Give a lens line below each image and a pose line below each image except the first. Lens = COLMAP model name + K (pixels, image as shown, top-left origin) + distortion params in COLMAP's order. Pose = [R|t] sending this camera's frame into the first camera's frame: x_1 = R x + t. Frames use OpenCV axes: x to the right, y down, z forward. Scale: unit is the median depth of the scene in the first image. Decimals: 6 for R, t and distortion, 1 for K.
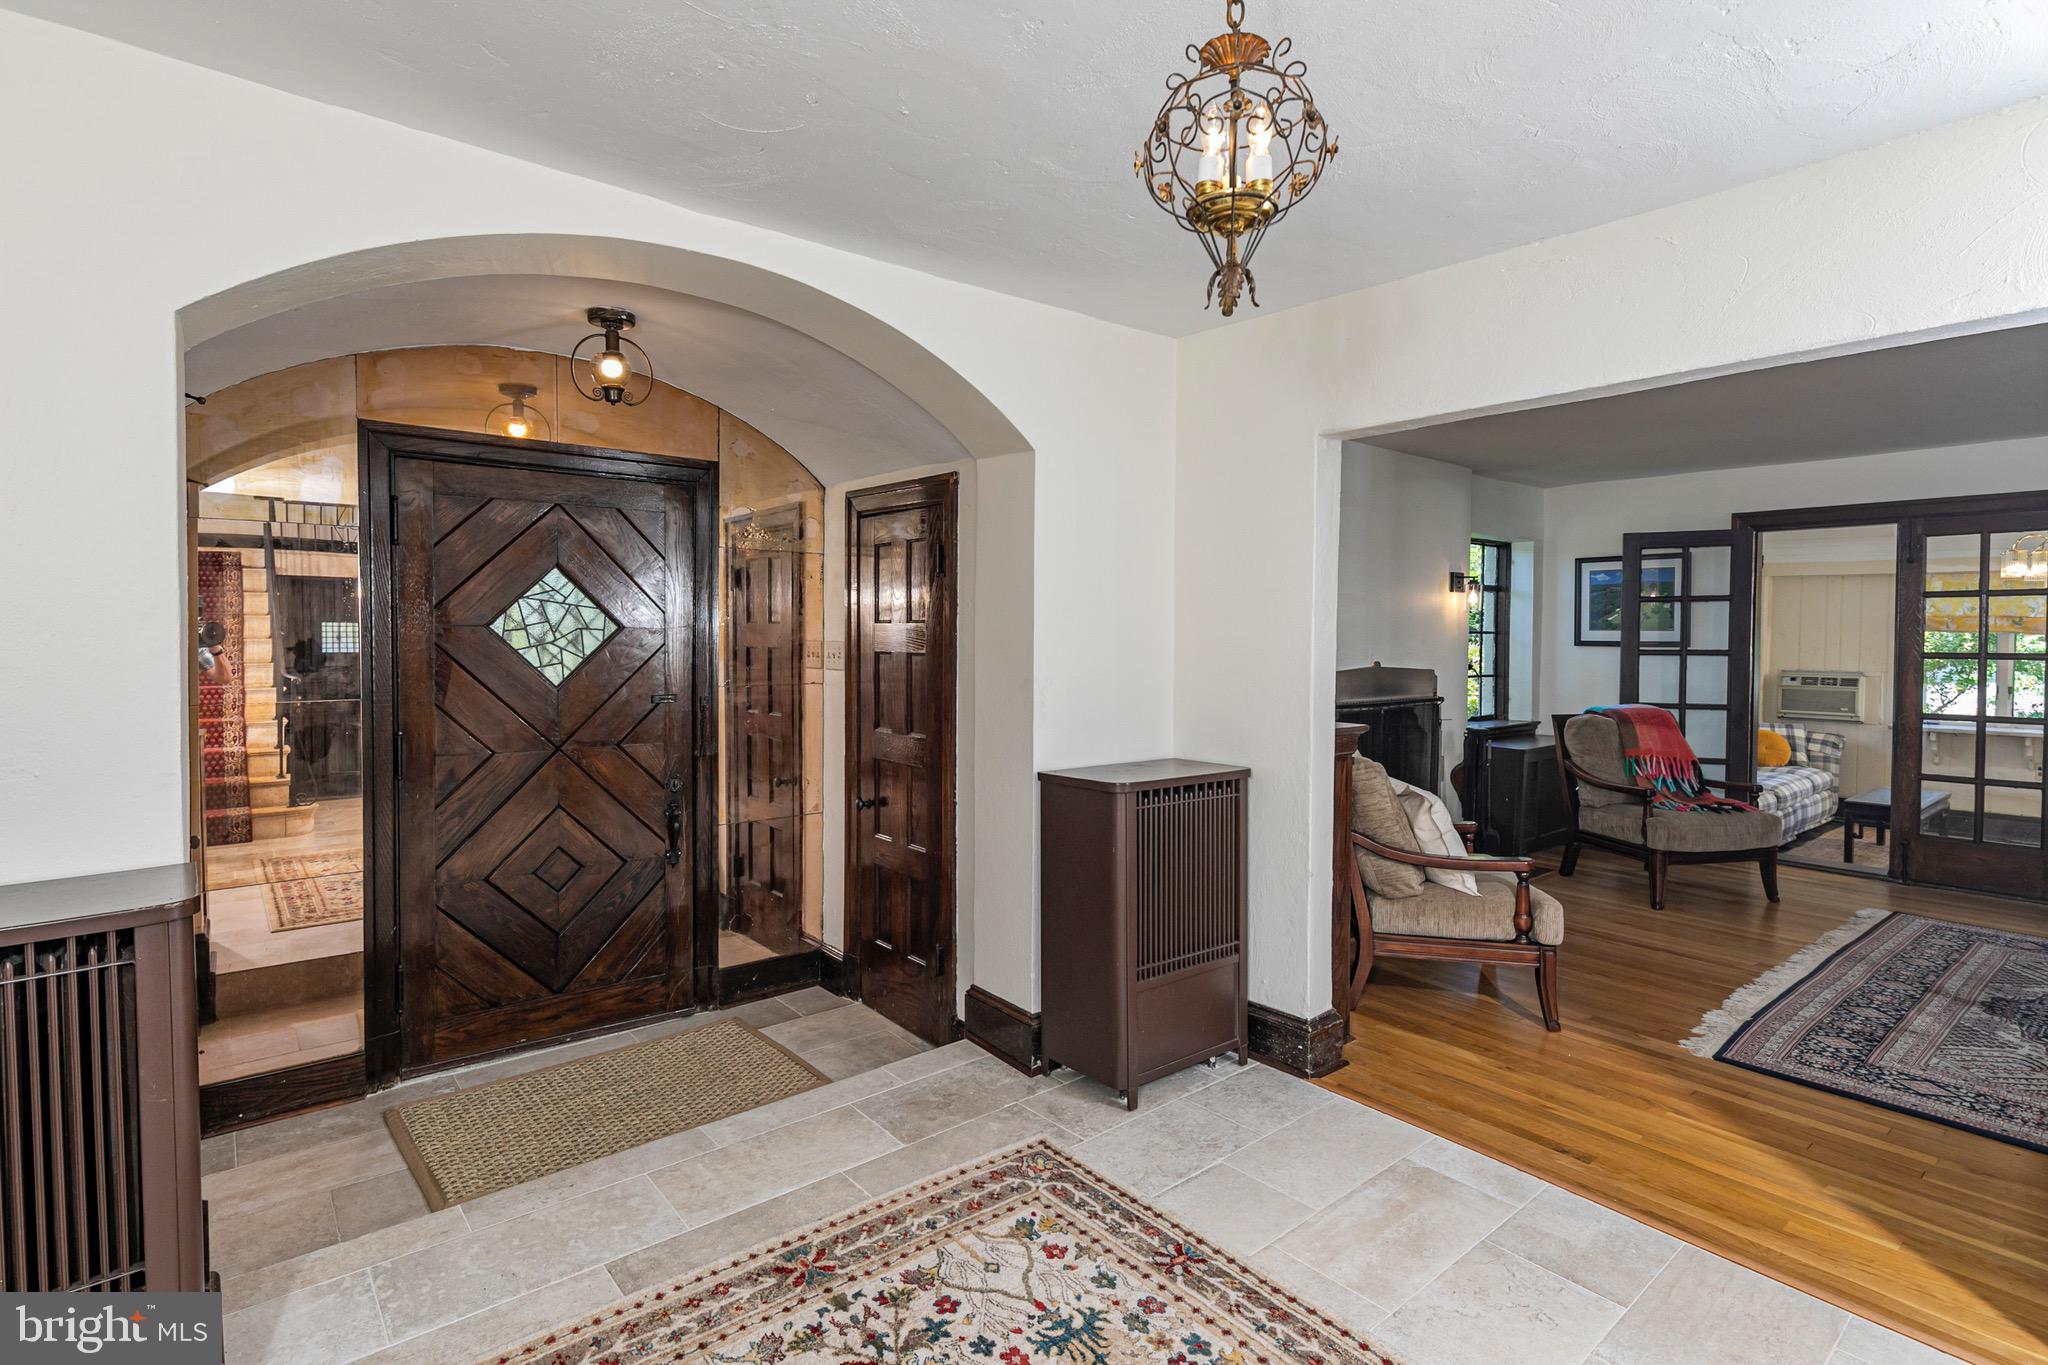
lens RADIAL K [[996.3, 0, 1012.5], [0, 996.3, 663.3], [0, 0, 1]] dist [0.016317, -0.008107]
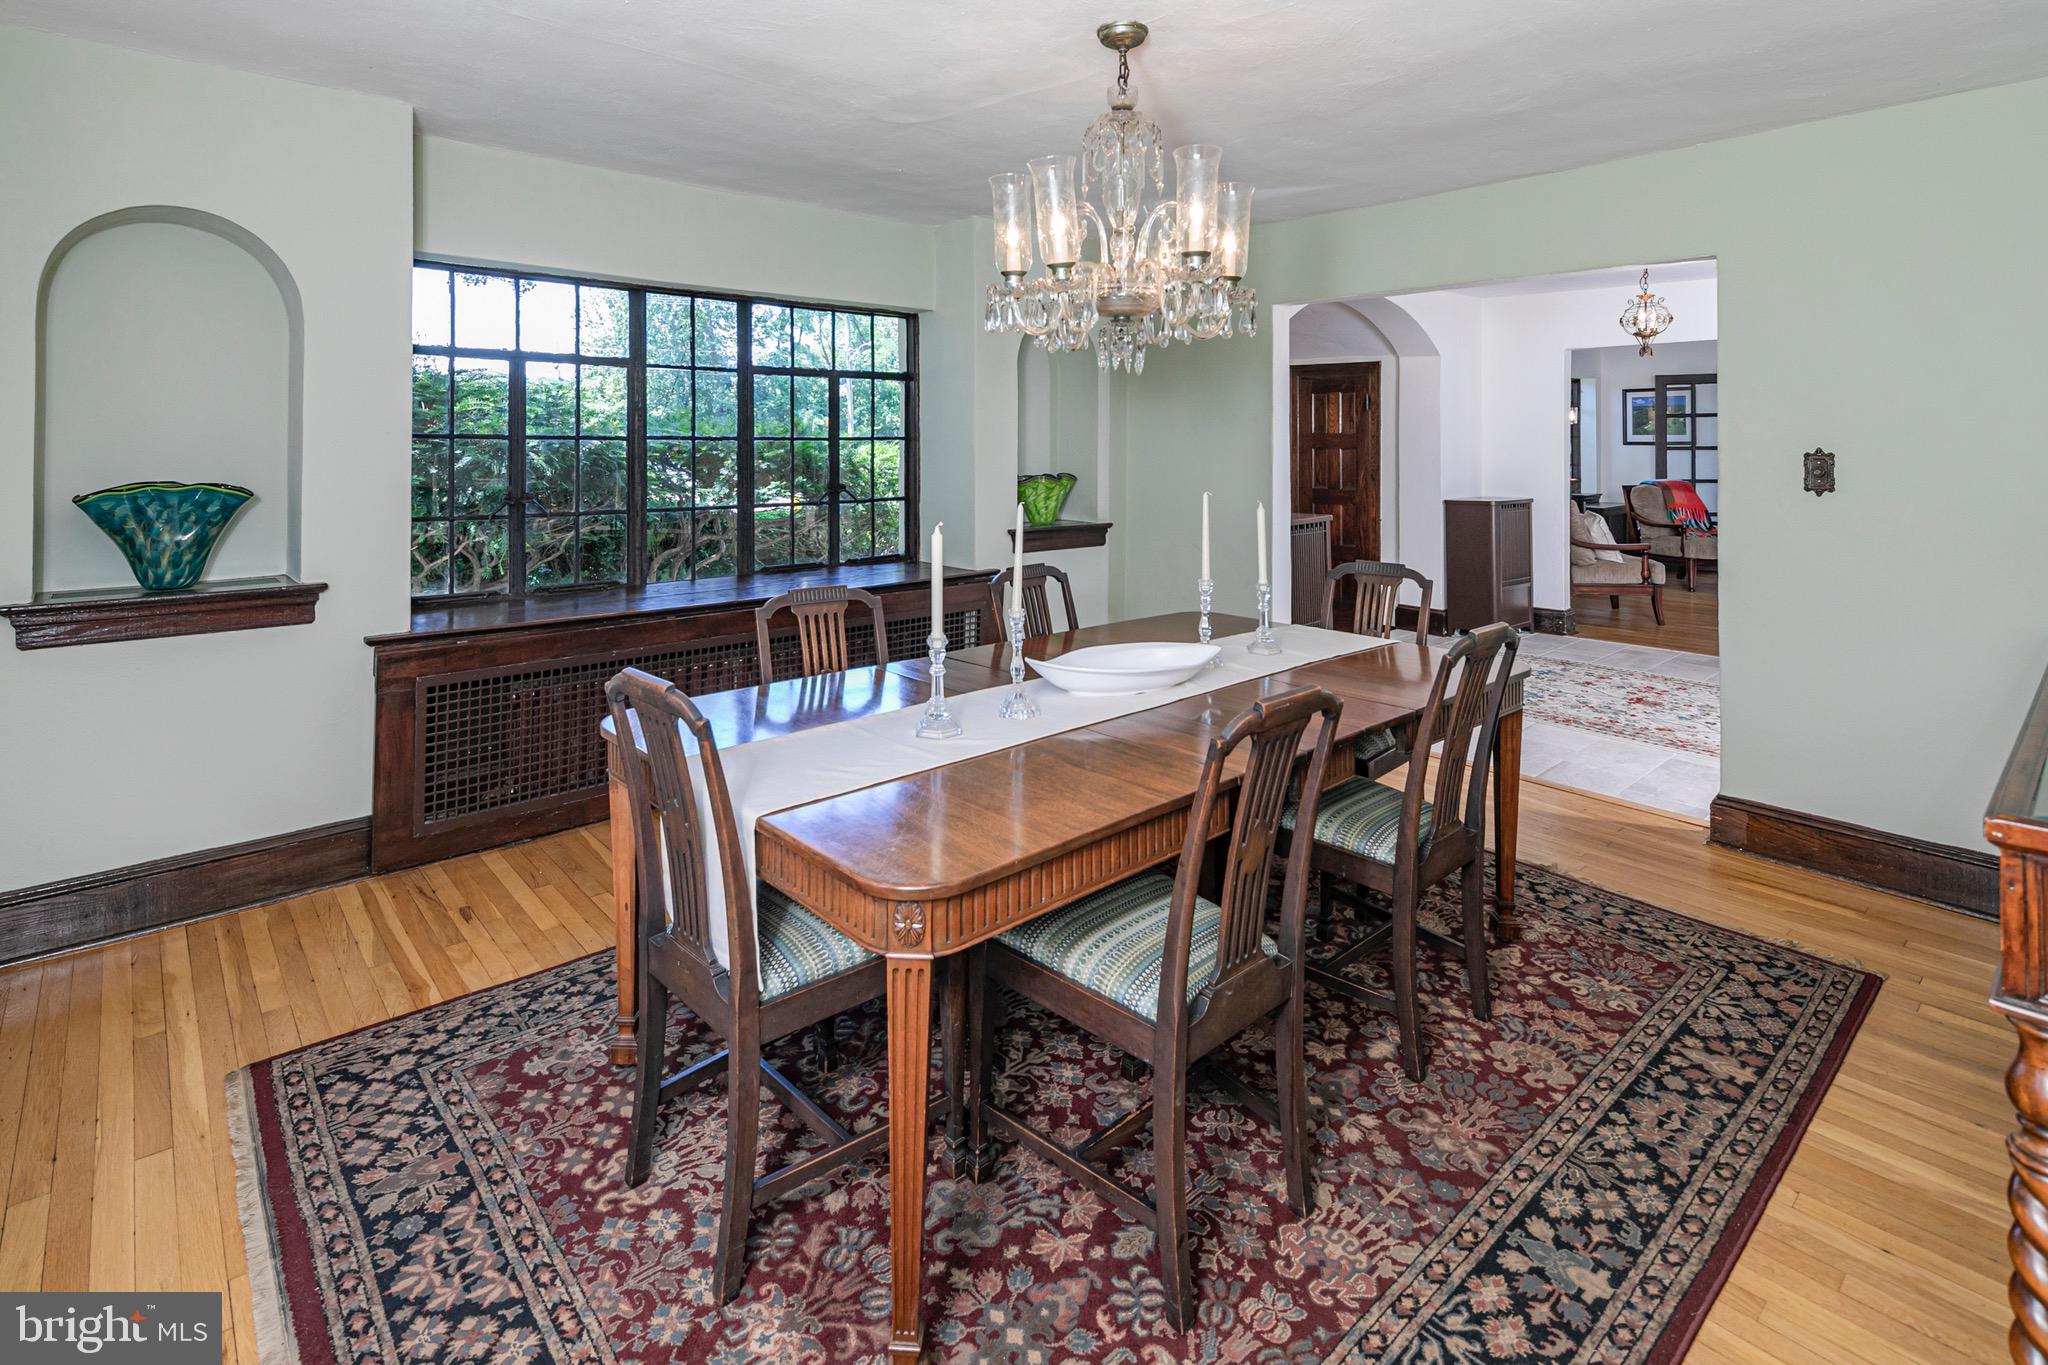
lens RADIAL K [[1032.7, 0, 1031.4], [0, 1032.7, 439.3], [0, 0, 1]] dist [0.000306, -0.000315]
pose [[0.998112, -0.004870, 0.061220, -0.874394], [0.006751, 0.999511, -0.030548, 0.032258], [-0.061041, 0.030903, 0.997657, -1.051416]]
